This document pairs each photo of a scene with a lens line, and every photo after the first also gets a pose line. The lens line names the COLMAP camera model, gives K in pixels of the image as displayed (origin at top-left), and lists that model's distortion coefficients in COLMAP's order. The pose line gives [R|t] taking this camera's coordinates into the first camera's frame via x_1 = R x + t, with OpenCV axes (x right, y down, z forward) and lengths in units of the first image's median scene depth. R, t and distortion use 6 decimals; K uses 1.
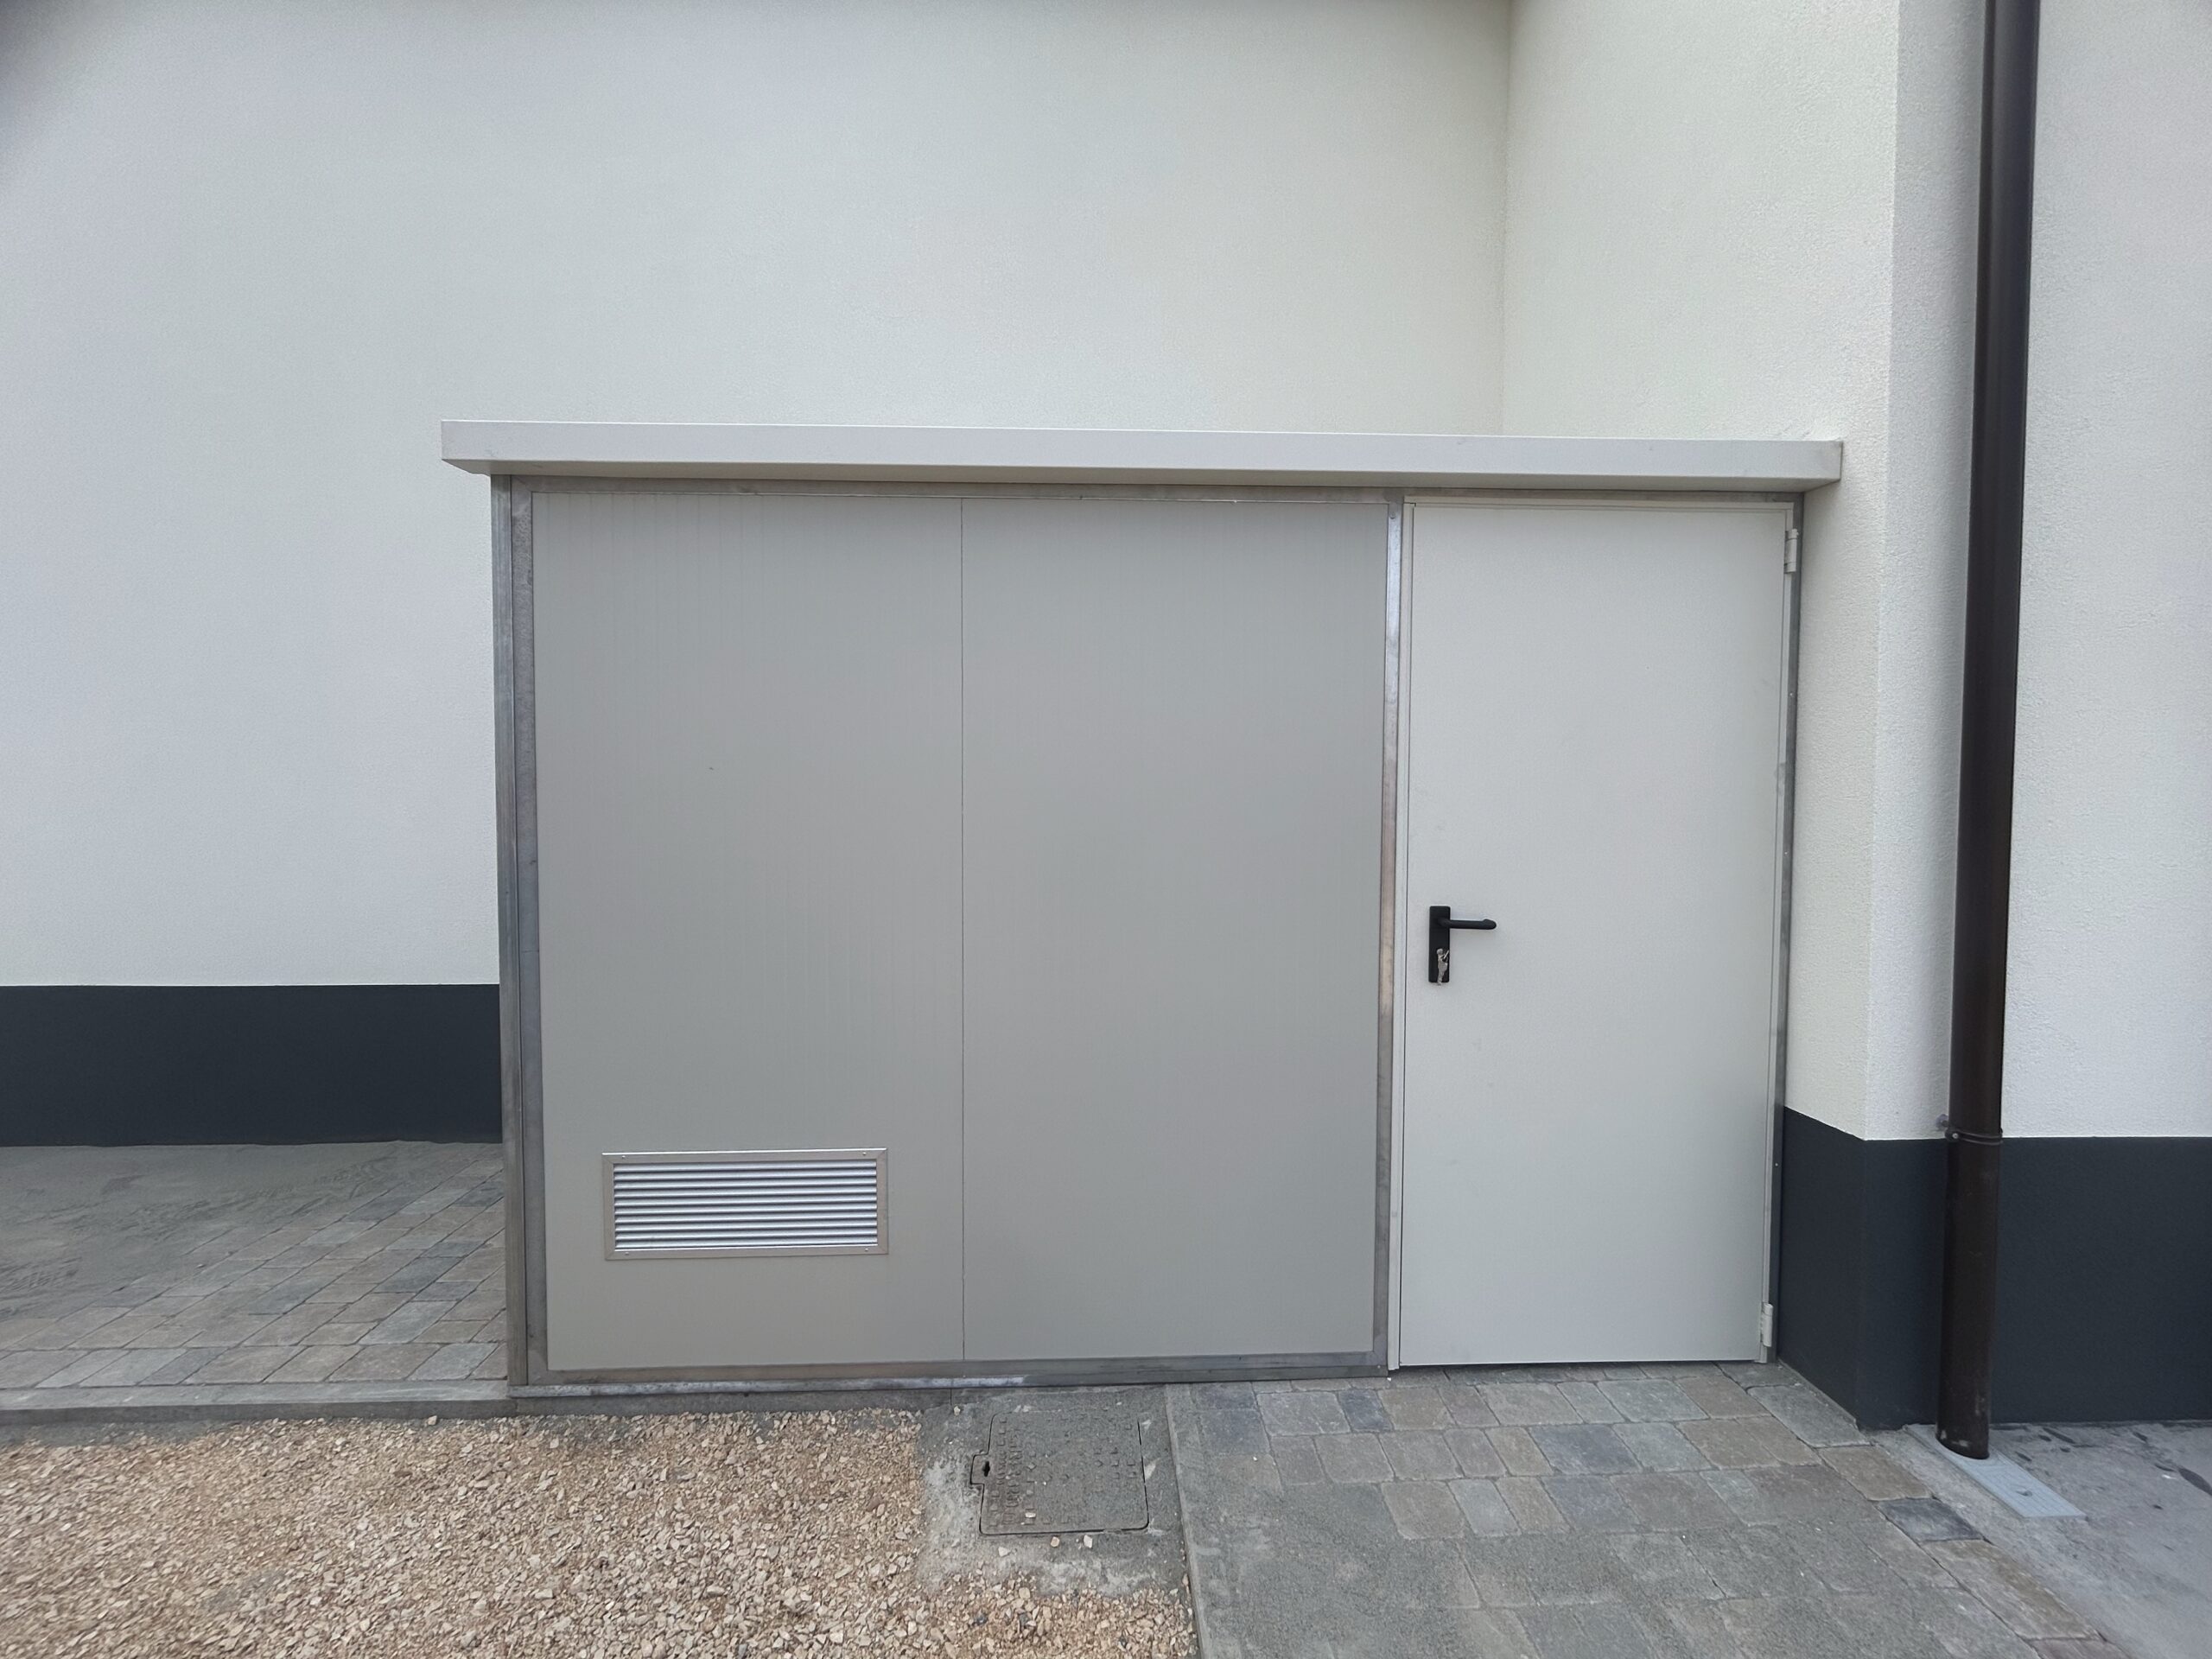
lens RADIAL K [[899.0, 0, 1106.0], [0, 899.0, 829.5], [0, 0, 1]] dist [-0.000474, 0.000205]
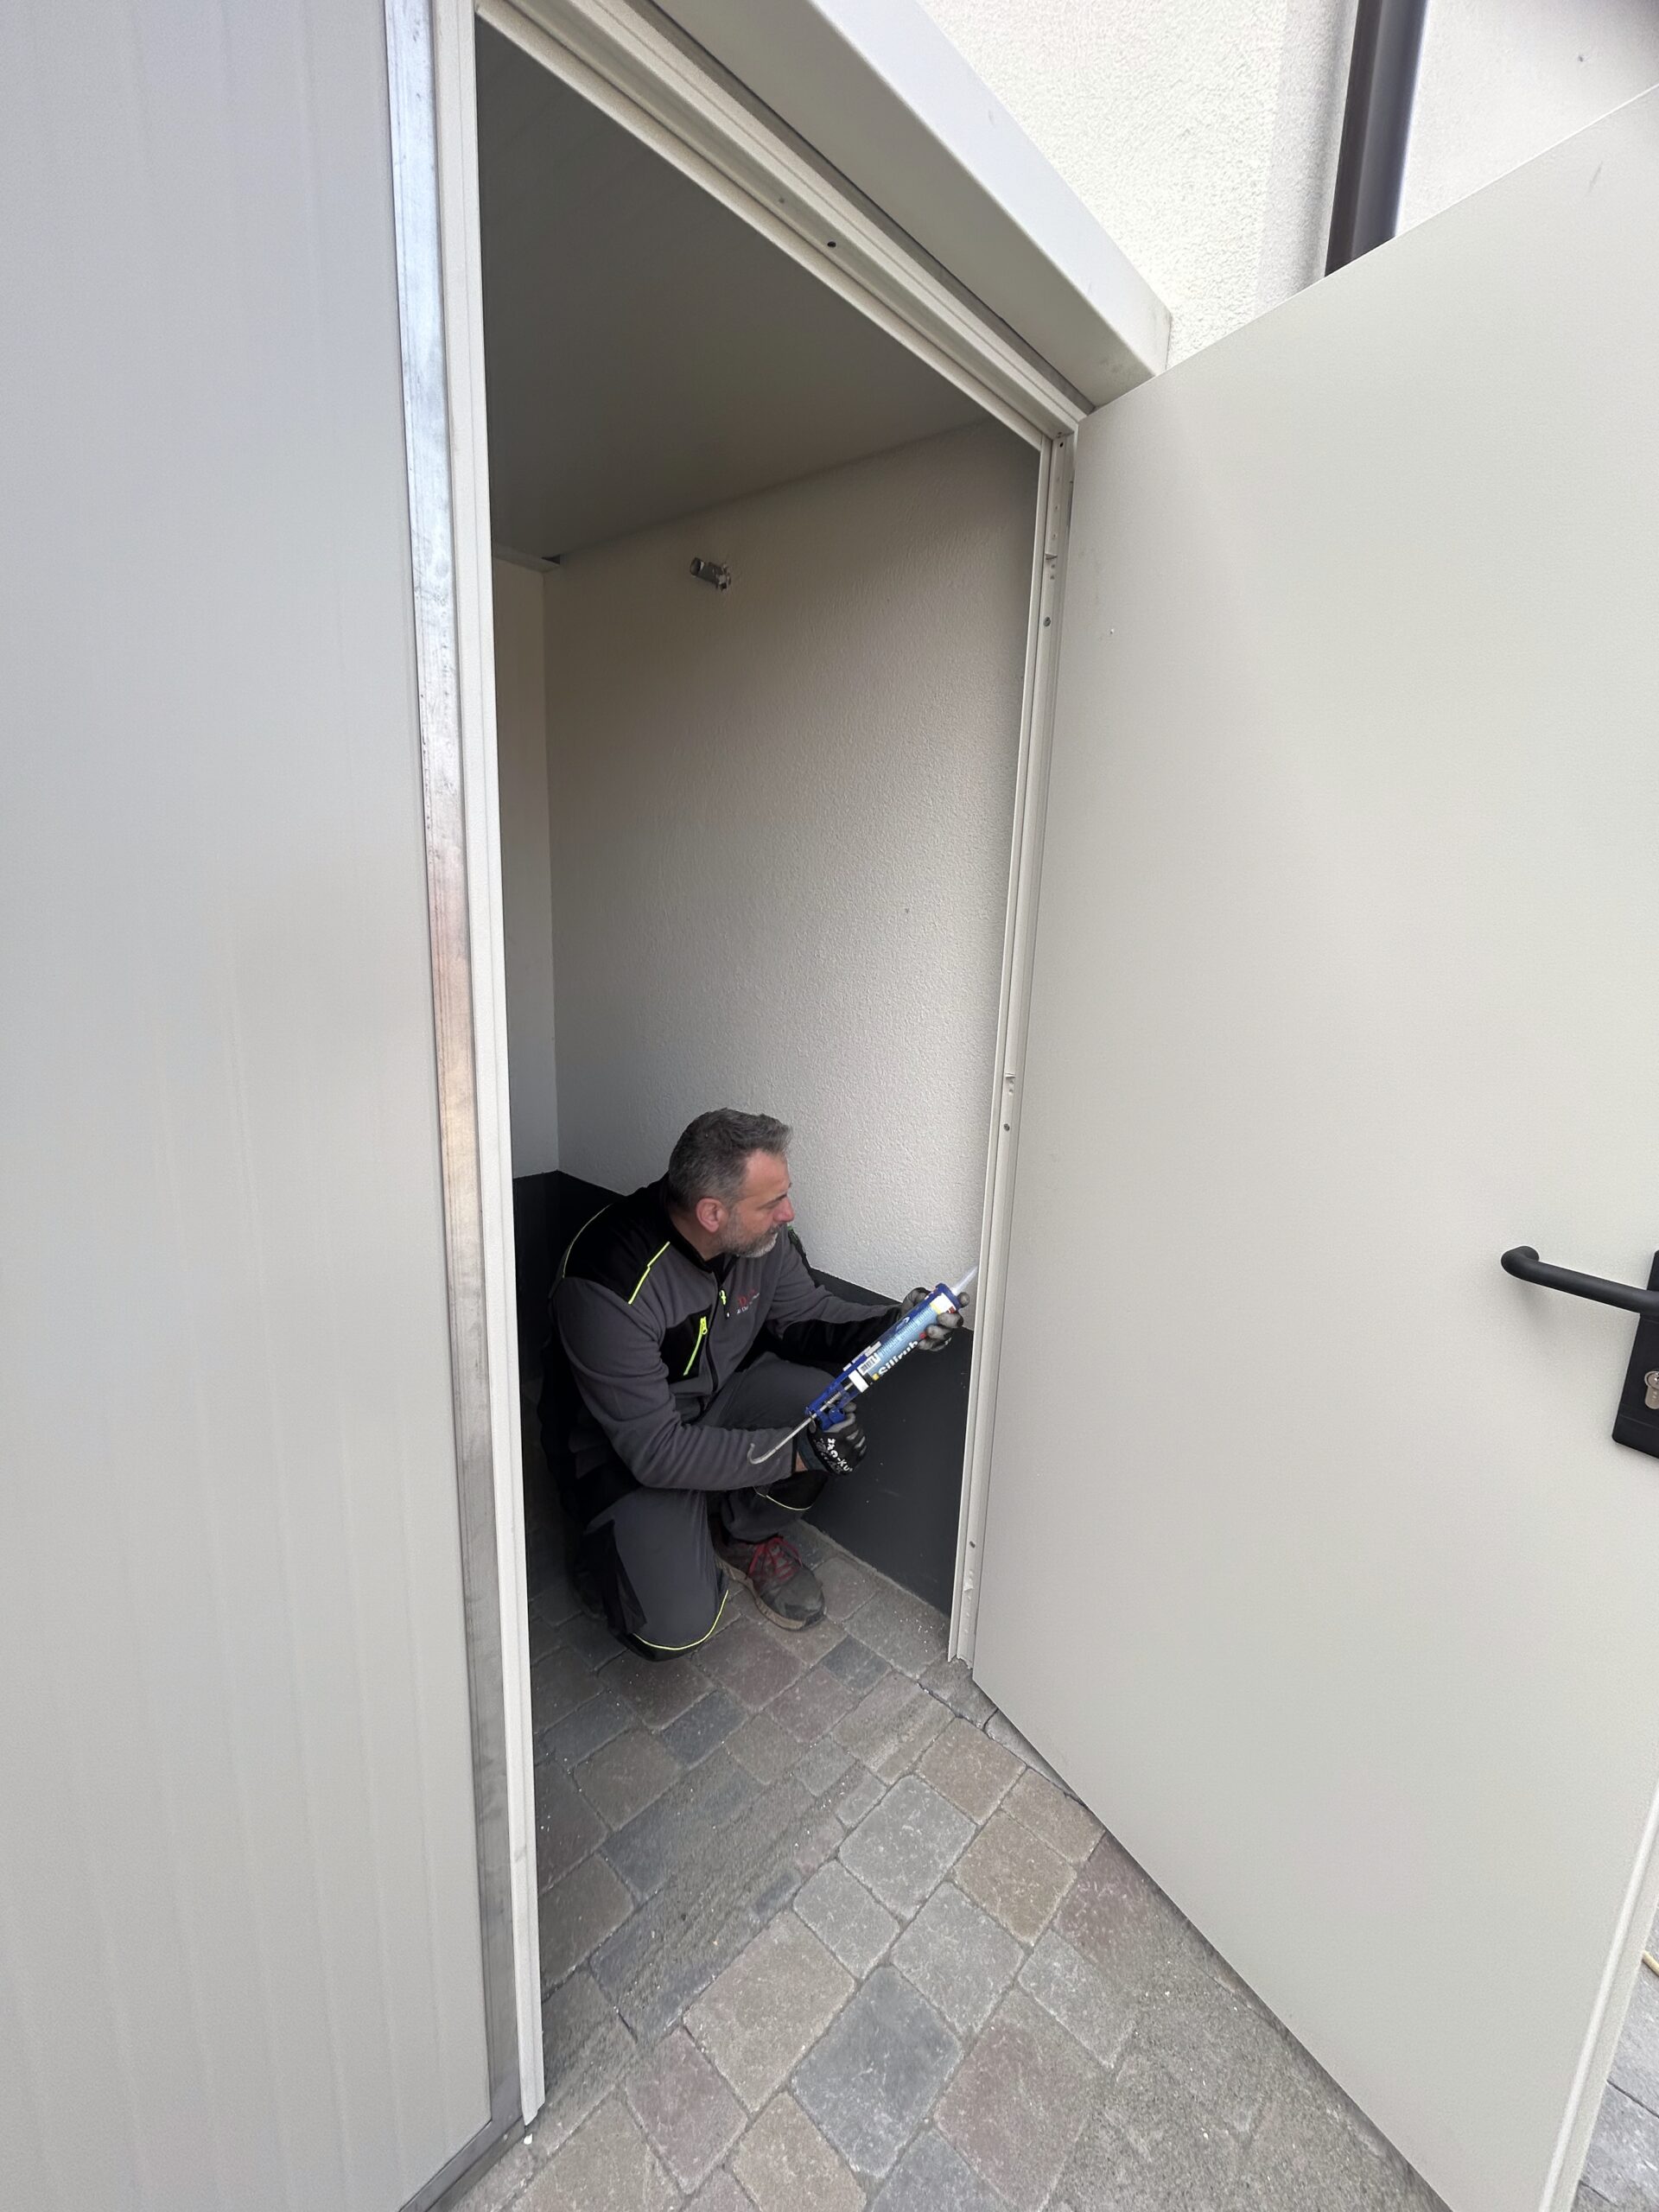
lens RADIAL K [[899.0, 0, 829.5], [0, 899.0, 1106.0], [0, 0, 1]] dist [-0.000474, 0.000205]
pose [[0.704612, -0.124739, 0.698543, 0.172507], [-0.011456, 0.982300, 0.186964, -0.022029], [-0.709500, -0.139740, 0.690712, 0.667946]]
